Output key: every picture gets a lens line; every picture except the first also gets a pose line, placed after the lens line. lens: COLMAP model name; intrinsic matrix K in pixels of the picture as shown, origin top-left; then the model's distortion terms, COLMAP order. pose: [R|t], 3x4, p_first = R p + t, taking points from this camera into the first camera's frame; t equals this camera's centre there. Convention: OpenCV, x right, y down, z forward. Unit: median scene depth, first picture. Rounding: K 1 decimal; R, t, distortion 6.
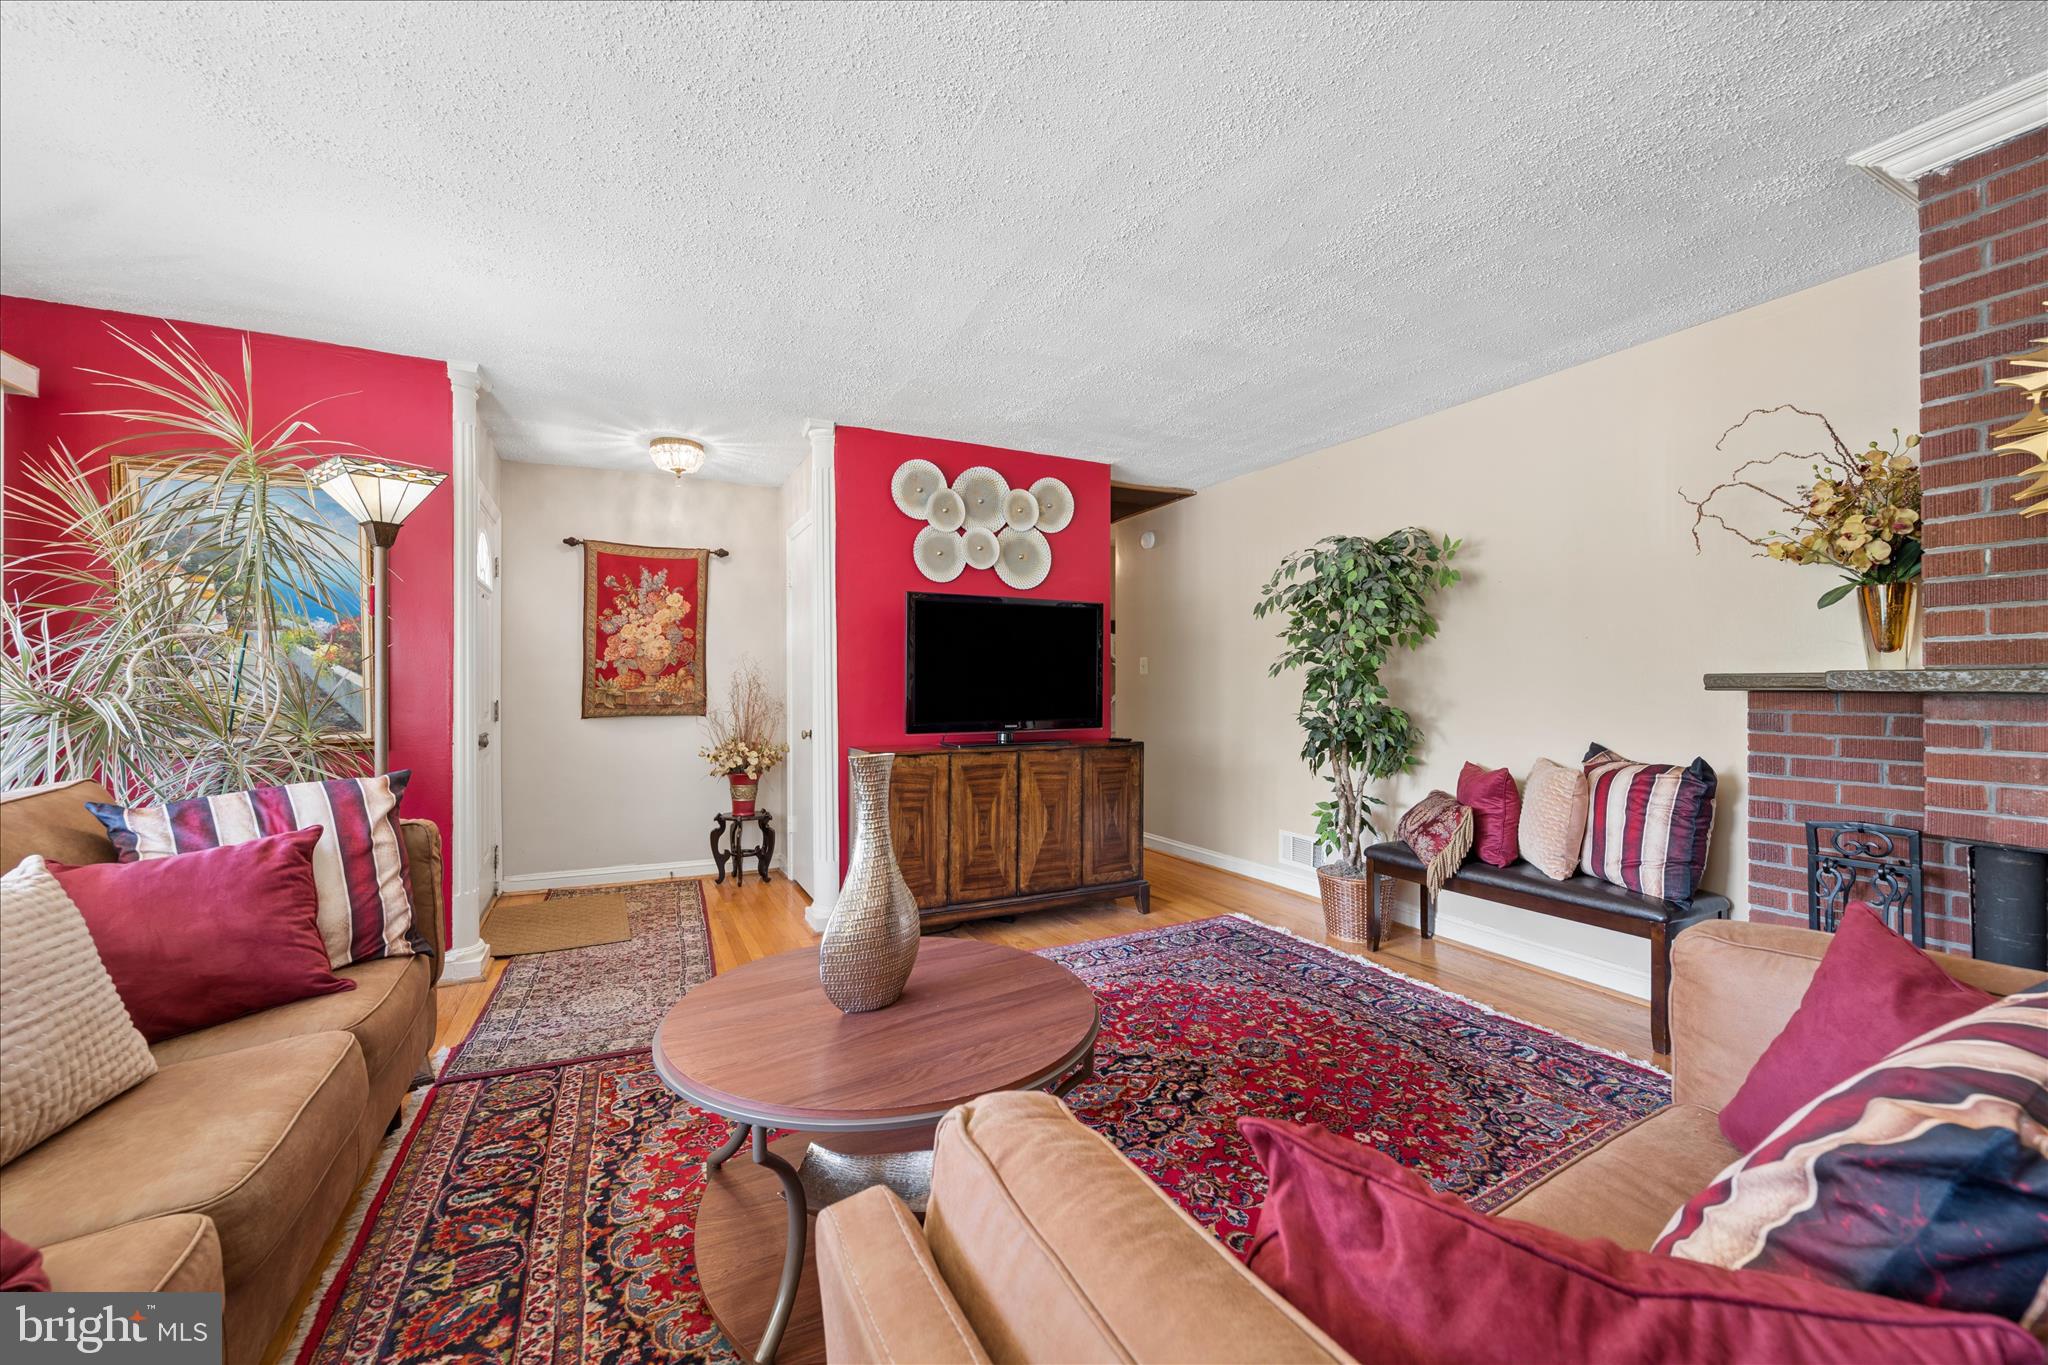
lens RADIAL K [[801.2, 0, 1019.6], [0, 801.2, 683.7], [0, 0, 1]] dist [0.000352, -0.000011]
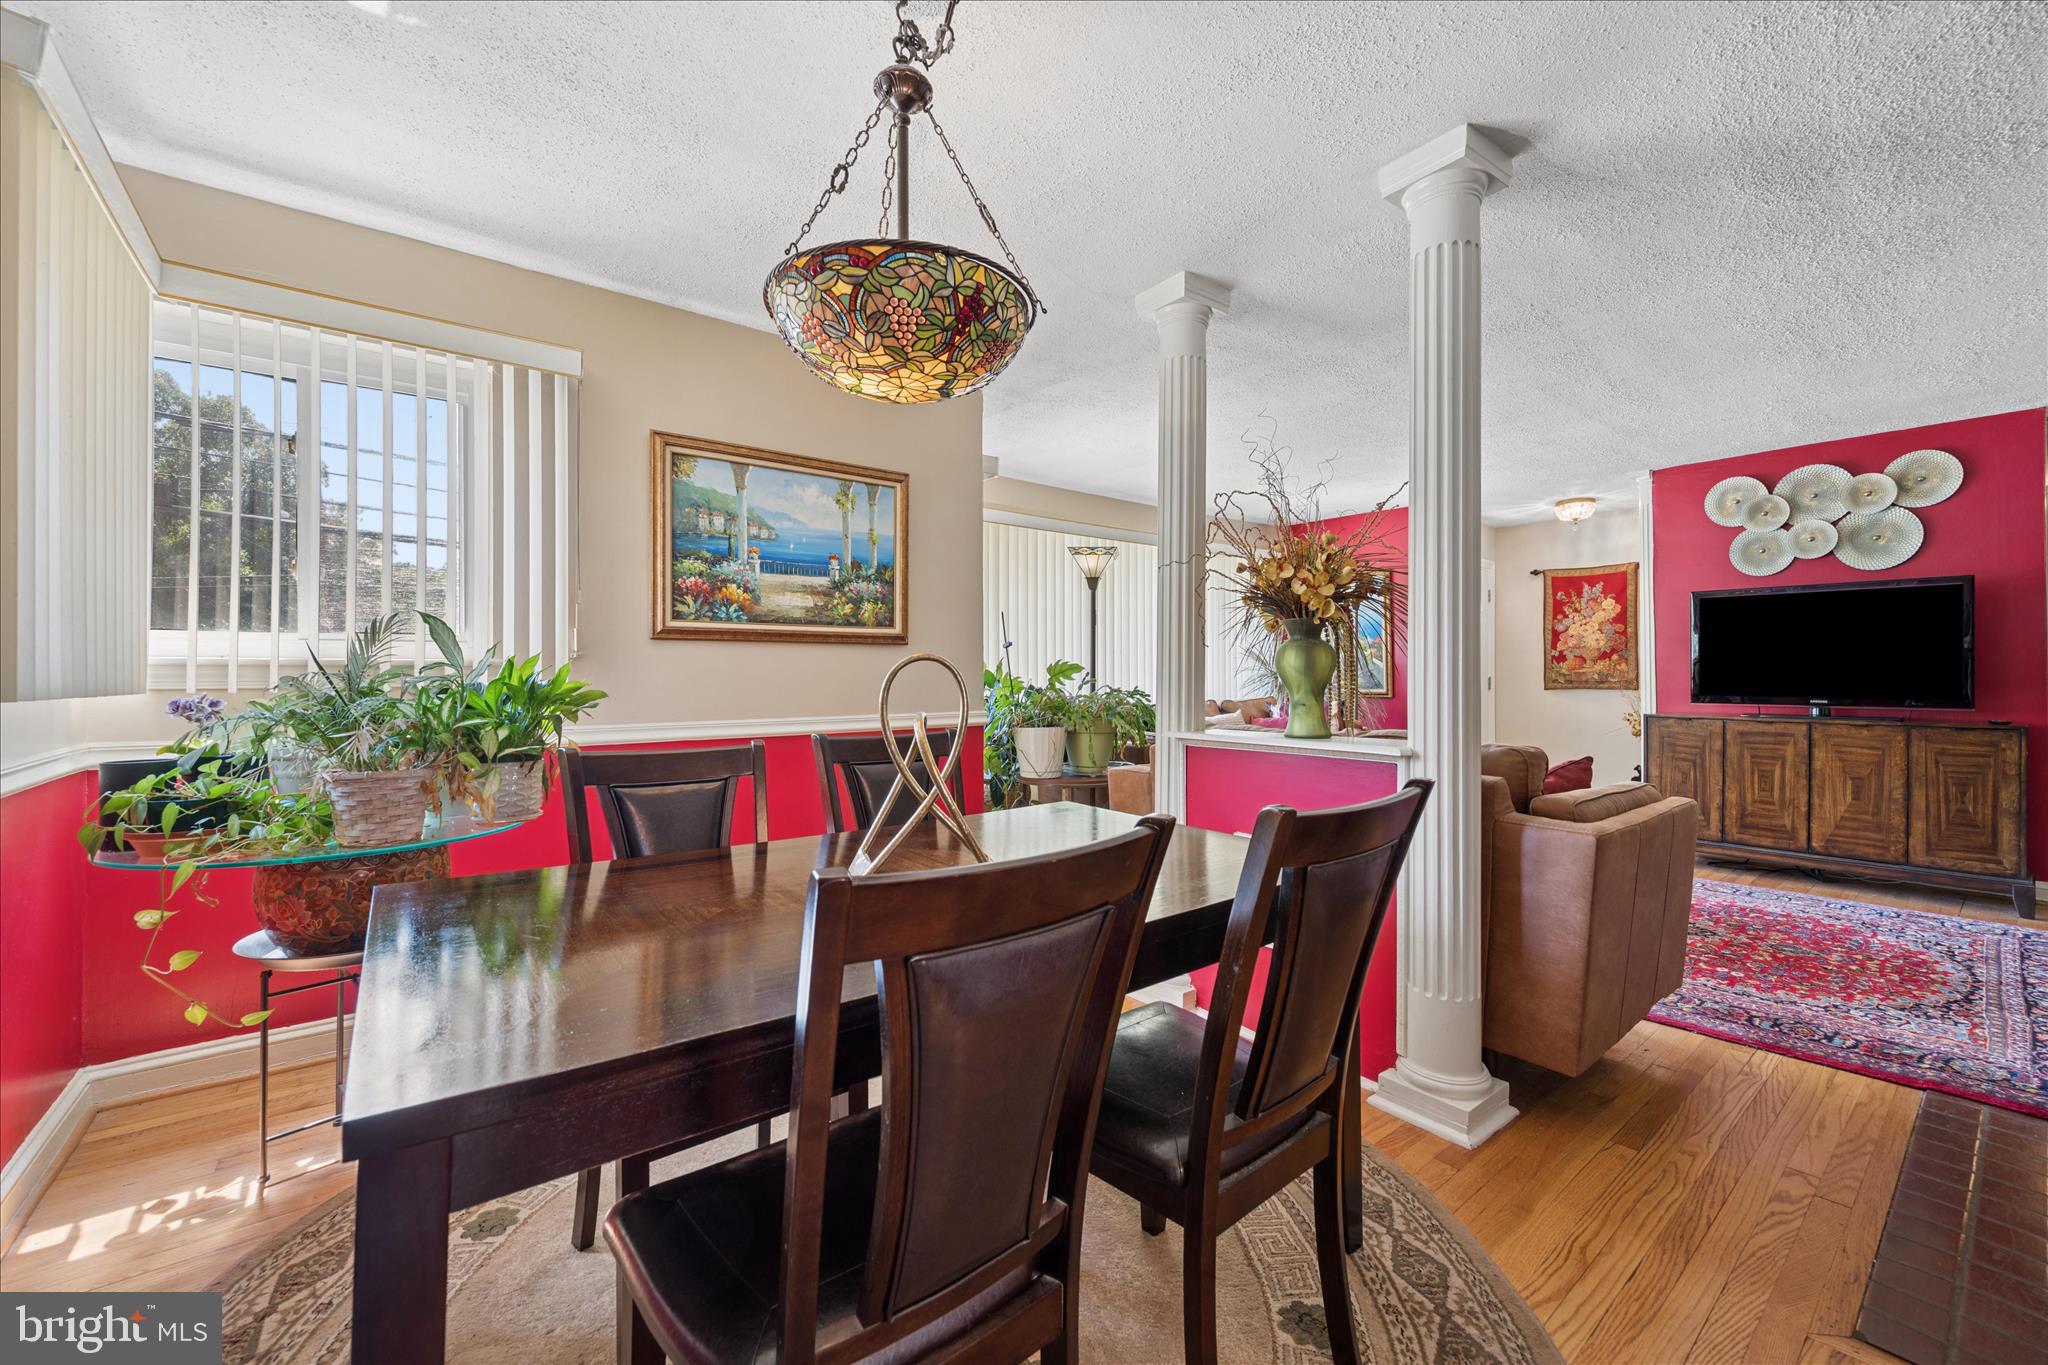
lens RADIAL K [[806.7, 0, 1019.7], [0, 806.7, 689.3], [0, 0, 1]] dist [-0.001130, 0.000057]
pose [[0.191730, 0.020266, -0.981238, 0.845423], [0.002743, 0.999772, 0.021185, 0.009810], [0.981444, -0.006754, 0.191630, -0.281411]]
